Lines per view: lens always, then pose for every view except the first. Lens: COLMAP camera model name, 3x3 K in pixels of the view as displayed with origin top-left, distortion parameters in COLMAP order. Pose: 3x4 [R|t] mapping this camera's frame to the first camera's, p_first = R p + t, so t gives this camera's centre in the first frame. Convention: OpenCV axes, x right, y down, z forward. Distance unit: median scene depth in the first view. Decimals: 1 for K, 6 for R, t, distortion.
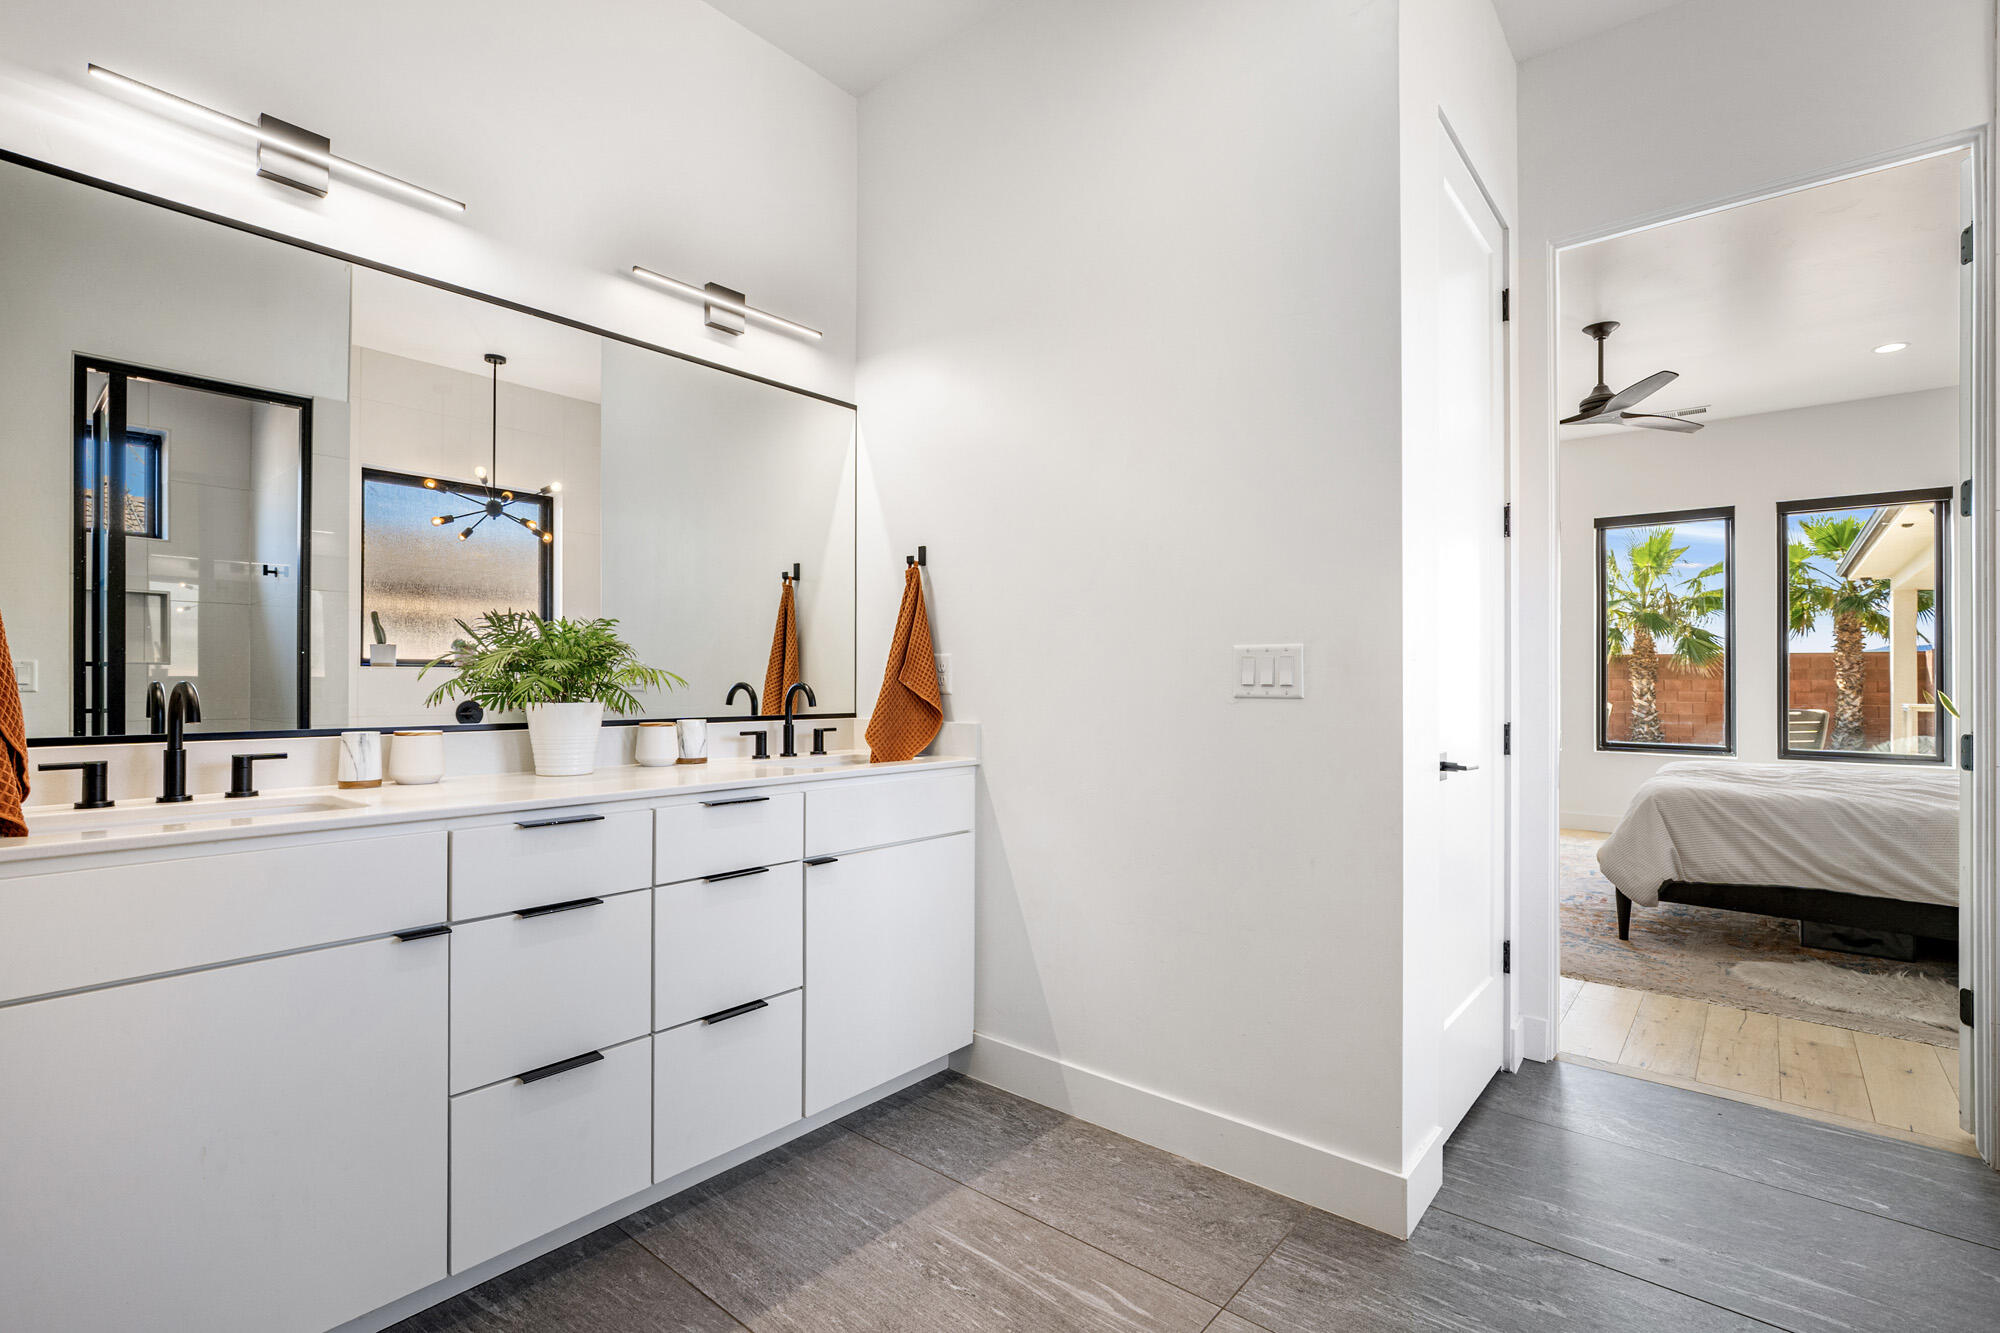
lens RADIAL K [[925.7, 0, 993.8], [0, 925.7, 681.5], [0, 0, 1]] dist [-0.021979, 0.004845]
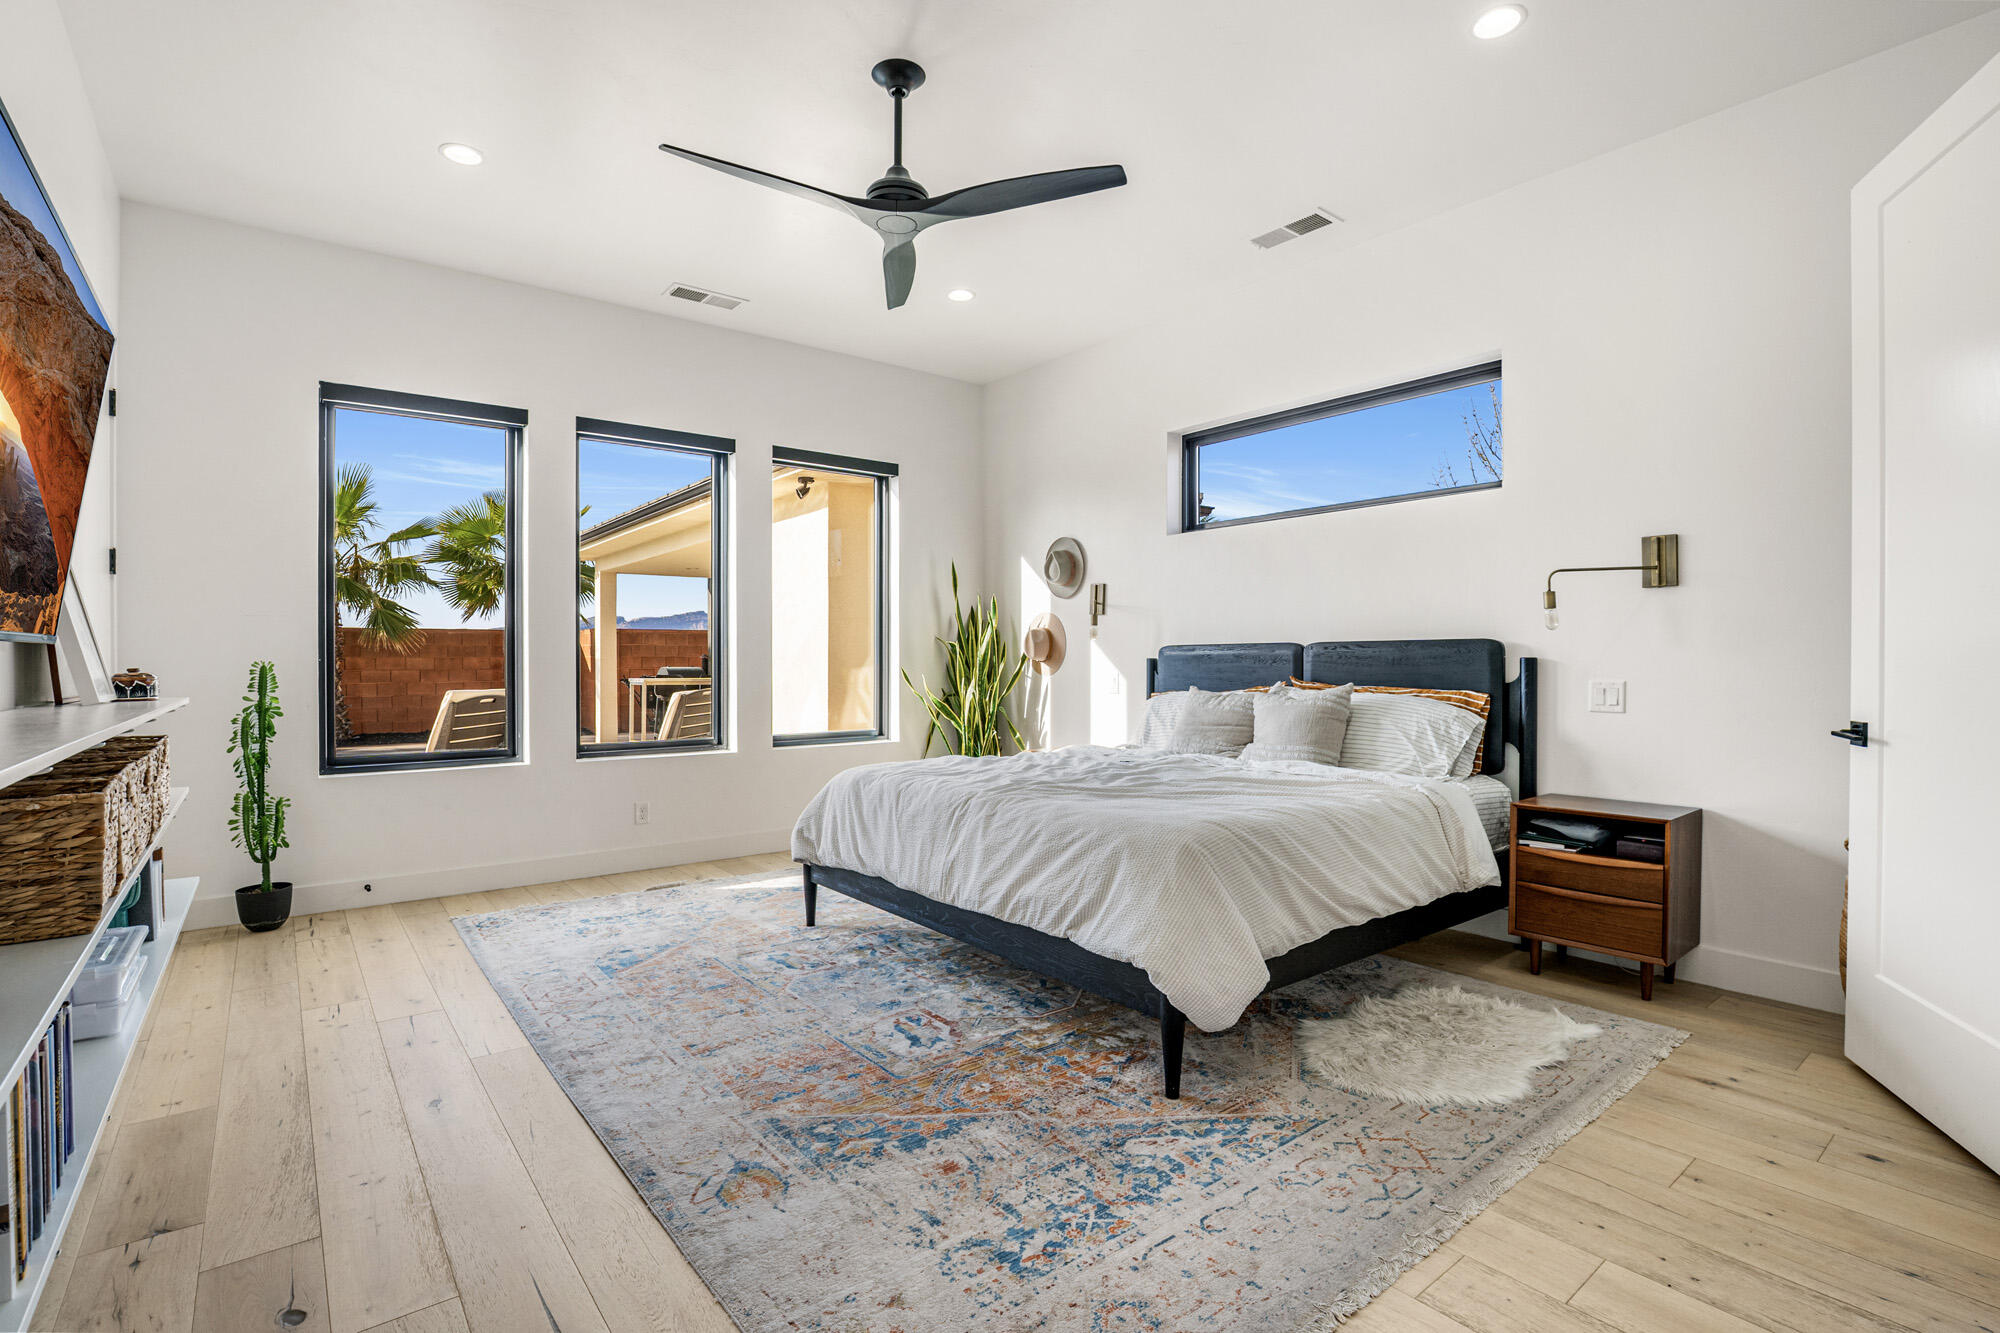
lens RADIAL K [[925.7, 0, 1004.4], [0, 925.7, 657.5], [0, 0, 1]] dist [-0.021979, 0.004845]
pose [[0.200371, -0.003492, 0.979714, 0.023105], [0.006628, 0.999976, 0.002208, 0.000211], [-0.979698, 0.006051, 0.200389, 0.244332]]
